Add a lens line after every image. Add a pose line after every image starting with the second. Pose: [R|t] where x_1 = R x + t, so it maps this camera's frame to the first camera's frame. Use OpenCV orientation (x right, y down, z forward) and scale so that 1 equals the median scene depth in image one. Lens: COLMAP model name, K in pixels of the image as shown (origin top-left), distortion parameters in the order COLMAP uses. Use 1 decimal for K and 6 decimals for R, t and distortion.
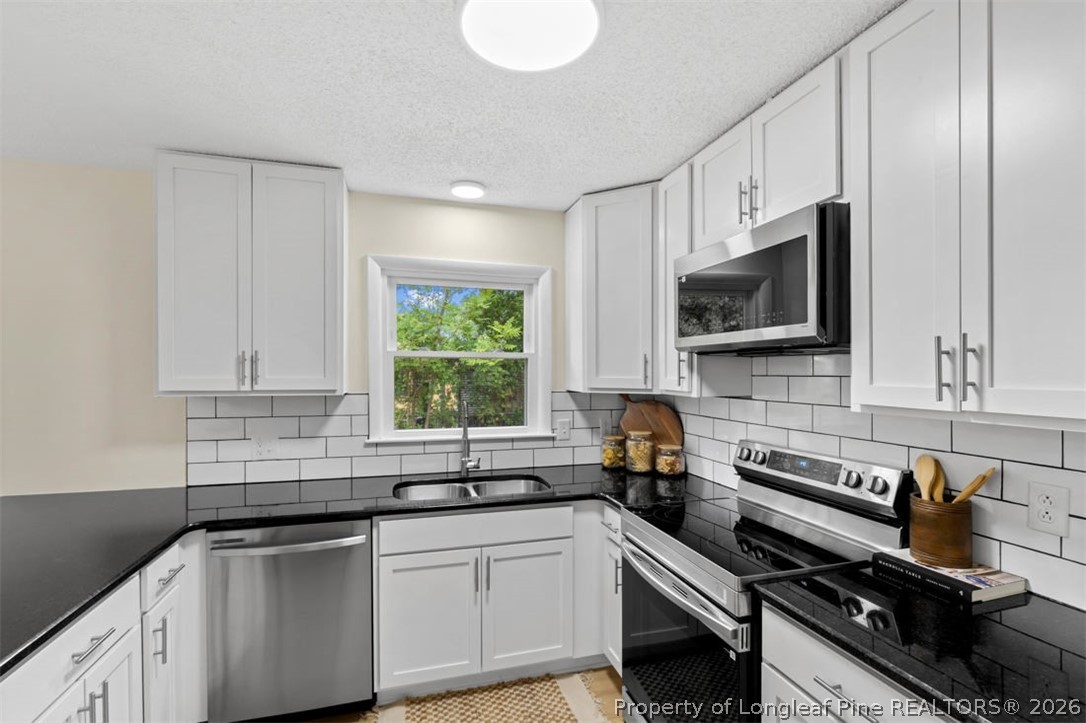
lens RADIAL K [[491.9, 0, 535.9], [0, 491.9, 379.4], [0, 0, 1]] dist [0.005497, 0.000434]
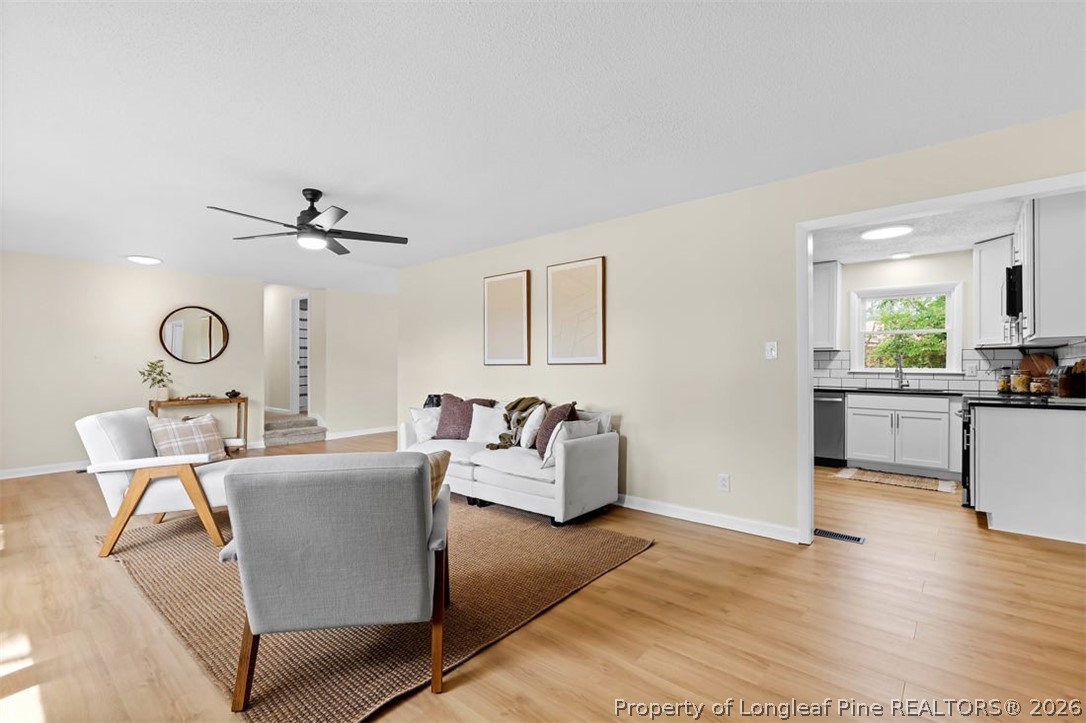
lens RADIAL K [[491.9, 0, 541.6], [0, 491.9, 368.3], [0, 0, 1]] dist [0.005497, 0.000434]
pose [[0.548986, -0.000070, -0.835831, 0.775781], [-0.007020, 0.999964, -0.004695, 0.126345], [0.835802, 0.008445, 0.548966, -1.438321]]
